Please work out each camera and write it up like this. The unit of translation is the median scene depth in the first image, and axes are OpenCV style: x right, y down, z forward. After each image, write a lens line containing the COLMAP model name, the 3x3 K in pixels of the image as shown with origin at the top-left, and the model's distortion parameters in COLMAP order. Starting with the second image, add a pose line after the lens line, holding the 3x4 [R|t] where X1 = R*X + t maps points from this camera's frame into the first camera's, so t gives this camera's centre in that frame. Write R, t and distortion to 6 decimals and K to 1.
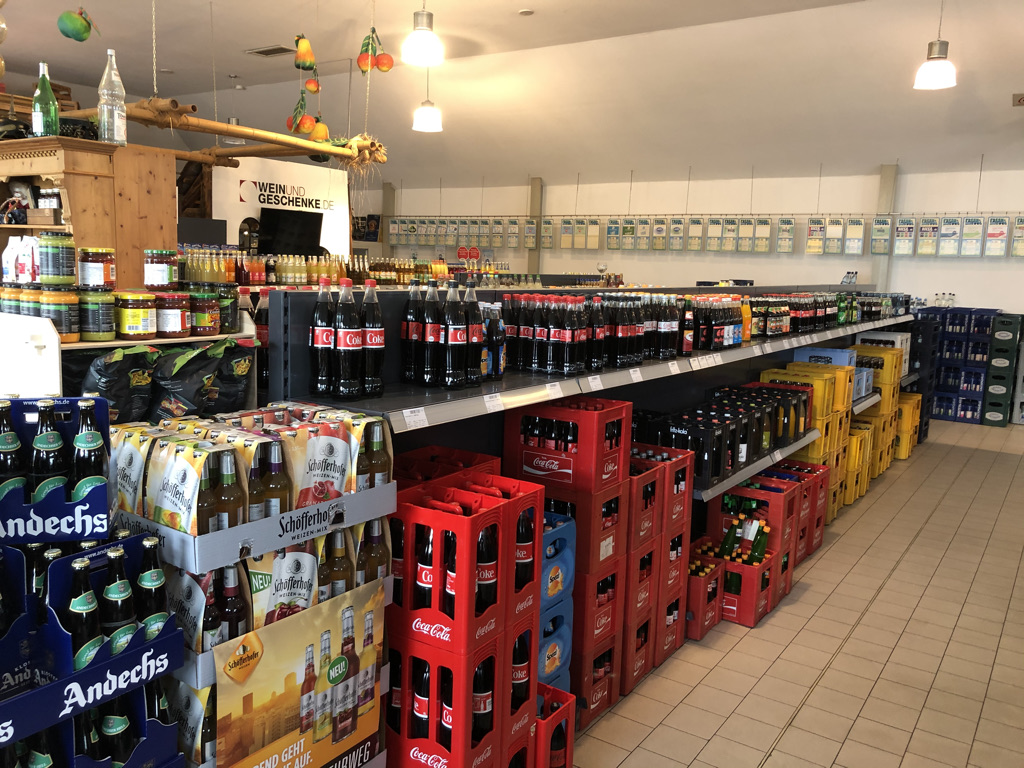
lens RADIAL K [[841.3, 0, 512.0], [0, 841.3, 384.0], [0, 0, 1]] dist [0.083500, -0.182239]
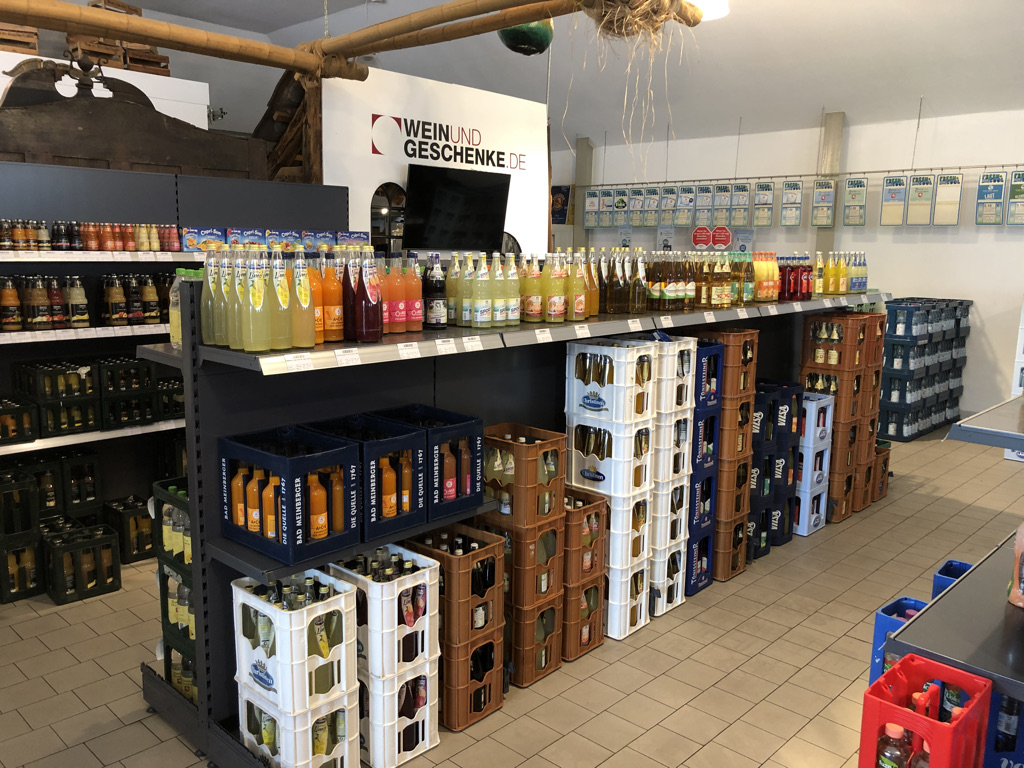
lens RADIAL K [[841.3, 0, 512.0], [0, 841.3, 384.0], [0, 0, 1]] dist [0.083500, -0.182239]
pose [[0.986805, 0.006235, -0.161794, -0.126594], [-0.003412, 0.999837, 0.017715, -0.067353], [0.161878, -0.016929, 0.986666, 0.421557]]
